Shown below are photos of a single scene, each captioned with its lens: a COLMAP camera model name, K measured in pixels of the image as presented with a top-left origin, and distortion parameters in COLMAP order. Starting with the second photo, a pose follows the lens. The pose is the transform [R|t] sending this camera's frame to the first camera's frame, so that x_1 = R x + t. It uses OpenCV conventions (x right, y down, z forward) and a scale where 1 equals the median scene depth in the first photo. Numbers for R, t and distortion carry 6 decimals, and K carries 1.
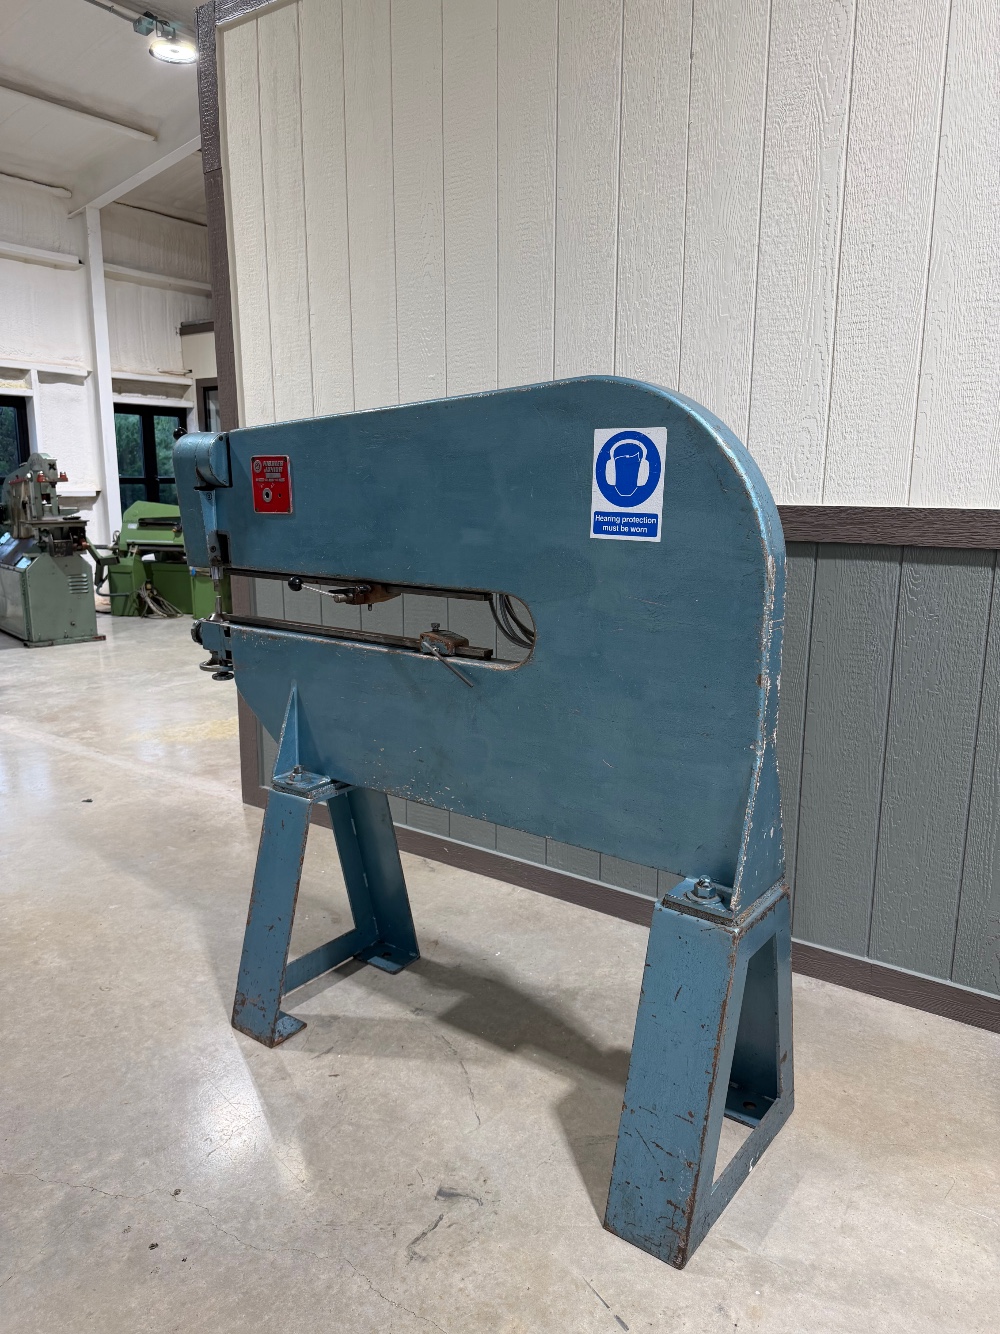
lens RADIAL K [[943.3, 0, 495.4], [0, 943.3, 664.9], [0, 0, 1]] dist [0.028314, -0.032903]
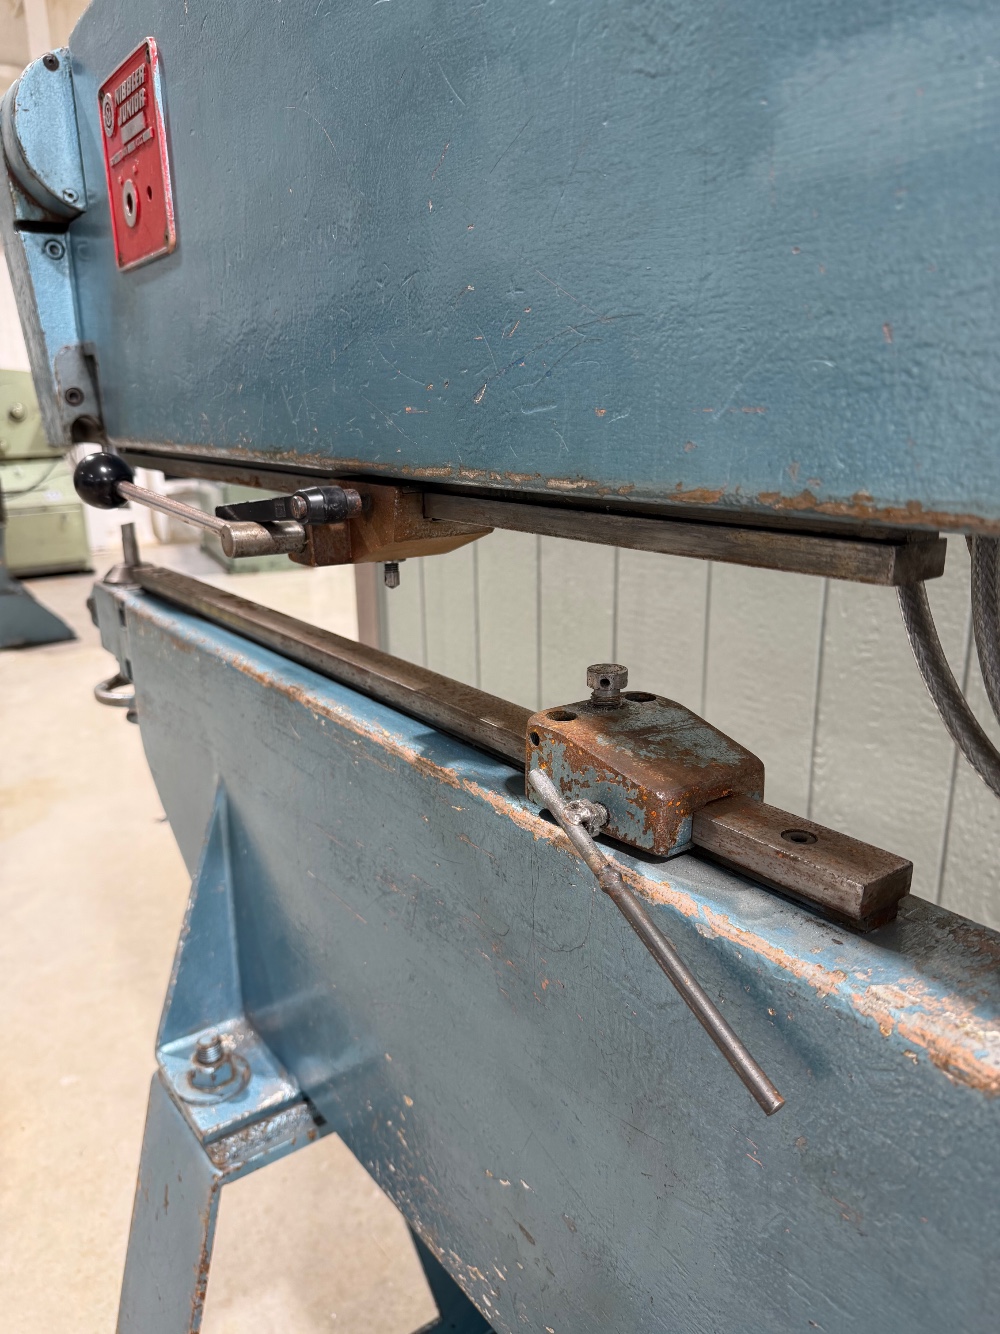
lens RADIAL K [[943.3, 0, 495.4], [0, 943.3, 664.9], [0, 0, 1]] dist [0.028314, -0.032903]
pose [[0.959428, 0.063048, -0.274813, -0.032381], [-0.042432, 0.995865, 0.080333, -0.069199], [0.278742, -0.065413, 0.958136, 0.888181]]
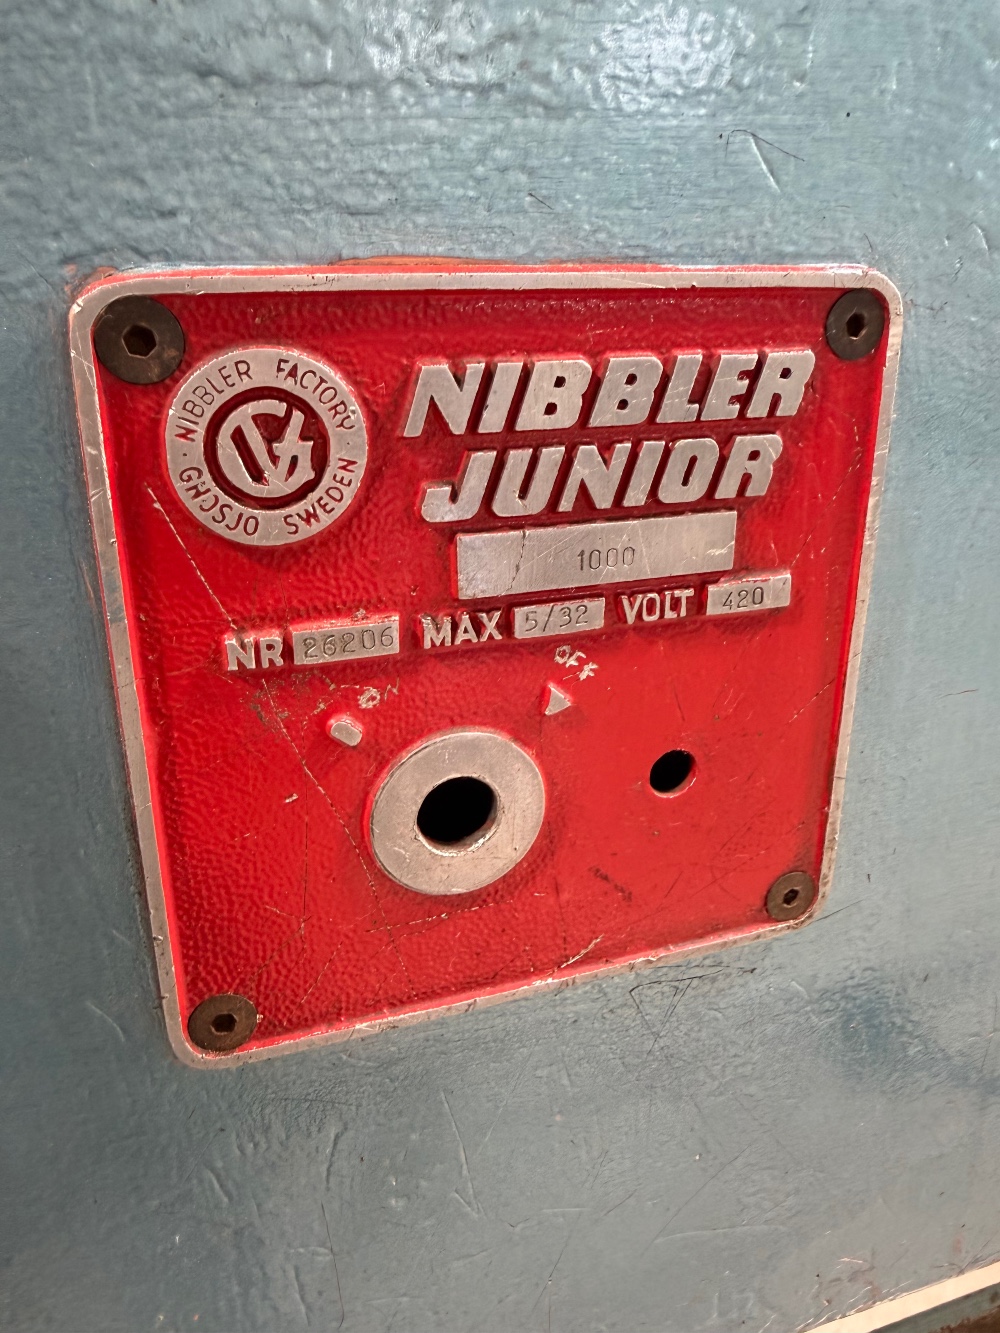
lens RADIAL K [[1053.7, 0, 500.0], [0, 1053.7, 666.5], [0, 0, 1]] dist [-0.001048, -0.000146]
pose [[0.561150, -0.295518, 0.773162, -0.372293], [0.164492, 0.955277, 0.245740, -0.261081], [-0.811205, -0.010718, 0.584664, 1.174107]]
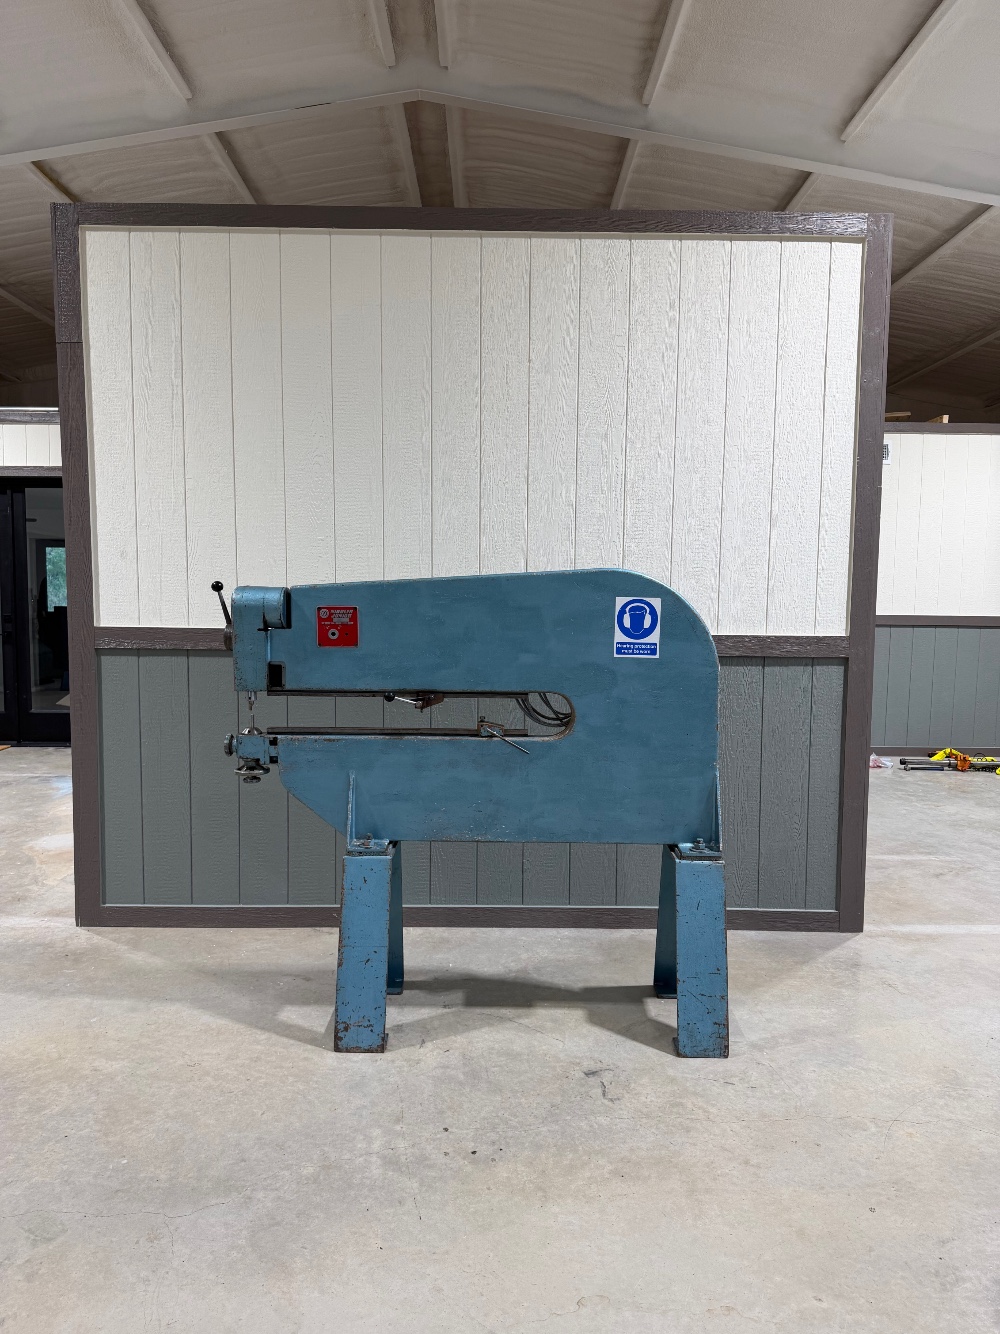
lens RADIAL K [[932.2, 0, 499.7], [0, 932.2, 662.1], [0, 0, 1]] dist [0.098829, -0.168253]
pose [[0.806578, -0.038640, 0.589863, -1.037621], [0.108466, 0.990593, -0.083425, -0.003808], [-0.581091, 0.131269, 0.803182, -0.253030]]
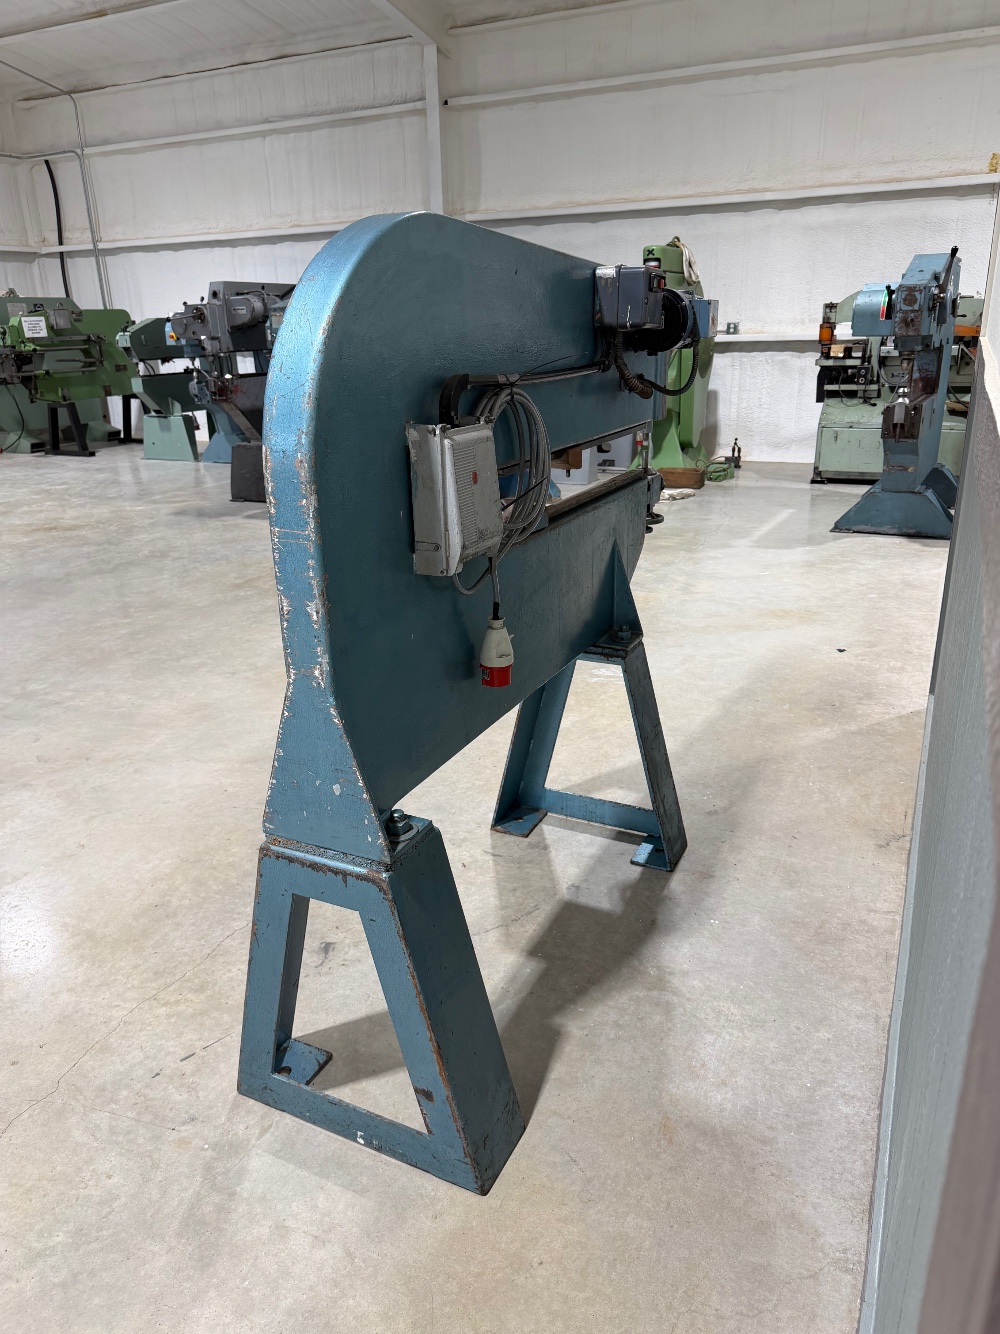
lens RADIAL K [[934.1, 0, 495.5], [0, 934.1, 673.8], [0, 0, 1]] dist [0.096888, -0.140266]
pose [[0.182725, 0.336998, -0.923604, 0.968488], [-0.168636, 0.936241, 0.308246, -0.181864], [0.968594, 0.099429, 0.227904, 0.868461]]
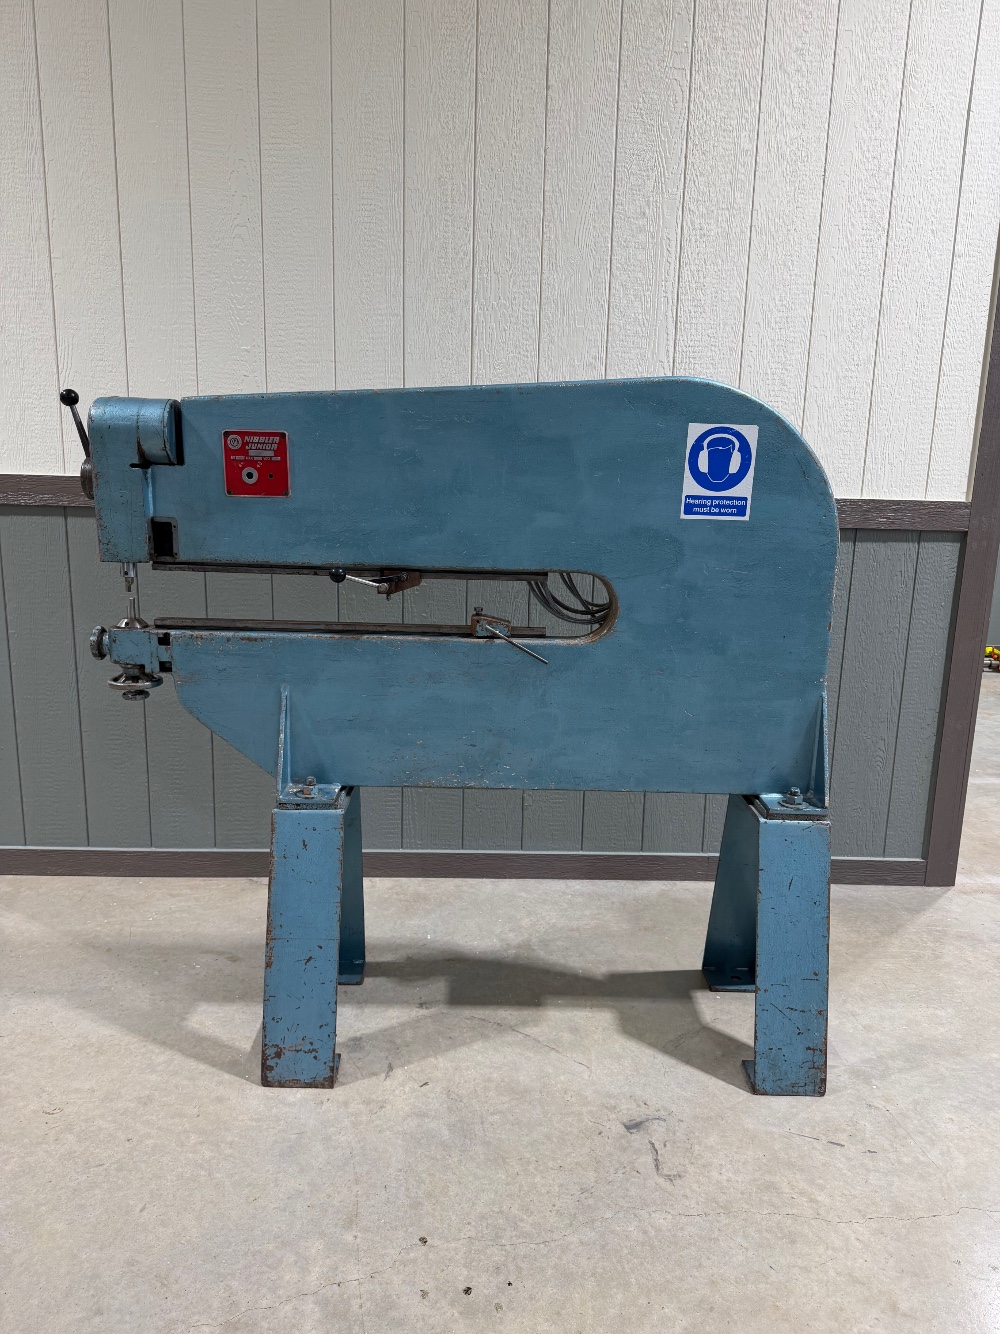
lens RADIAL K [[936.4, 0, 497.0], [0, 936.4, 675.1], [0, 0, 1]] dist [0.053630, -0.069677]
pose [[0.793299, -0.107336, 0.599296, -0.742801], [0.096437, 0.994063, 0.050384, -0.023205], [-0.601146, 0.017825, 0.798940, 0.214279]]
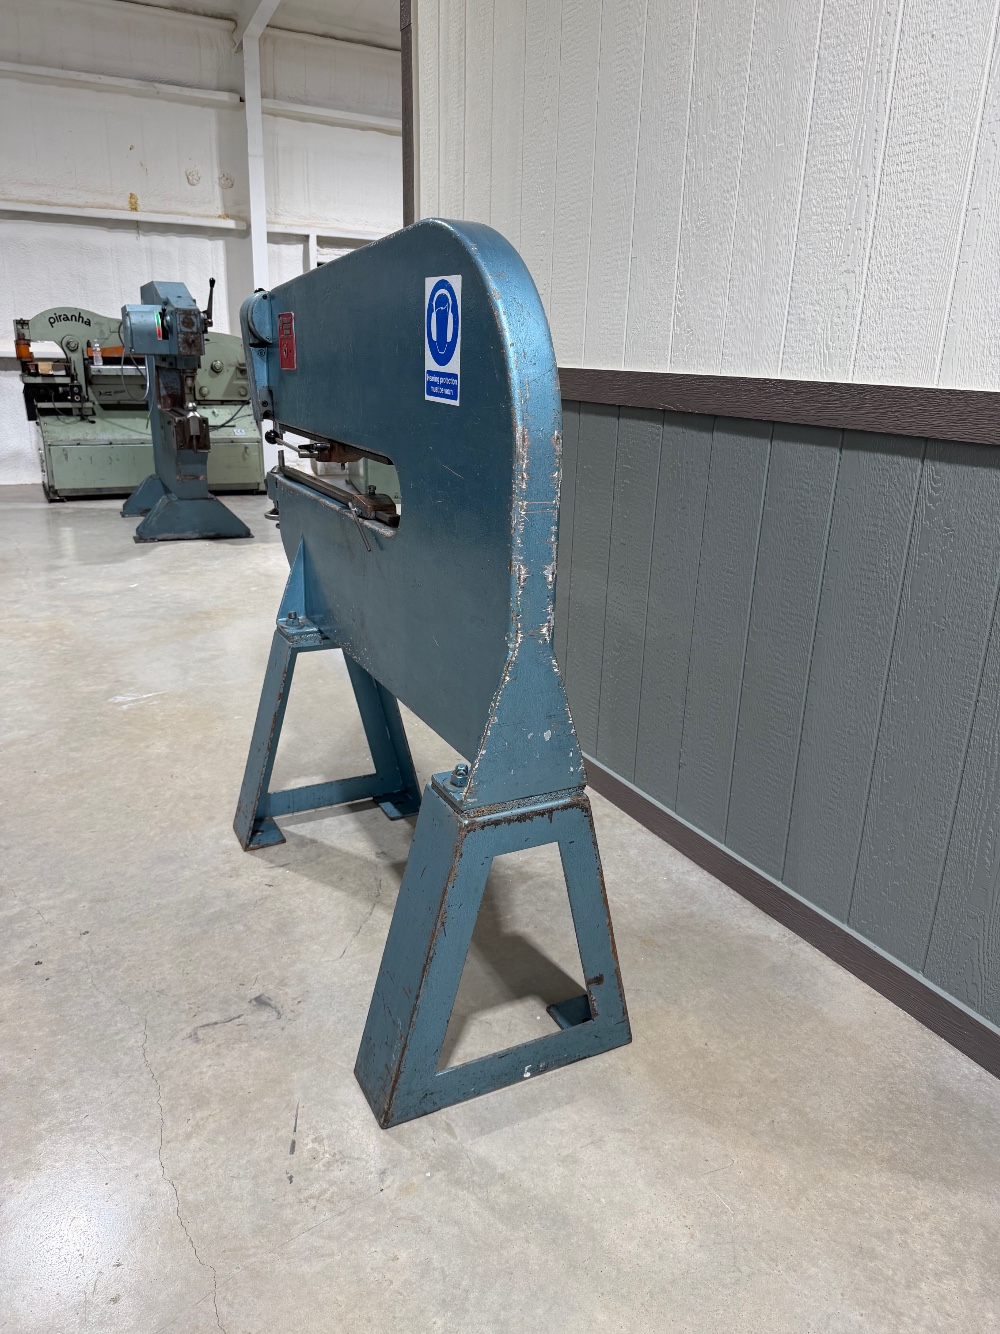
lens RADIAL K [[930.8, 0, 500.0], [0, 930.8, 667.0], [0, 0, 1]] dist [0.130195, -0.229456]
pose [[0.900074, 0.160707, -0.405020, 0.565074], [-0.111320, 0.983466, 0.142841, -0.013285], [0.421278, -0.083481, 0.903081, 0.148540]]
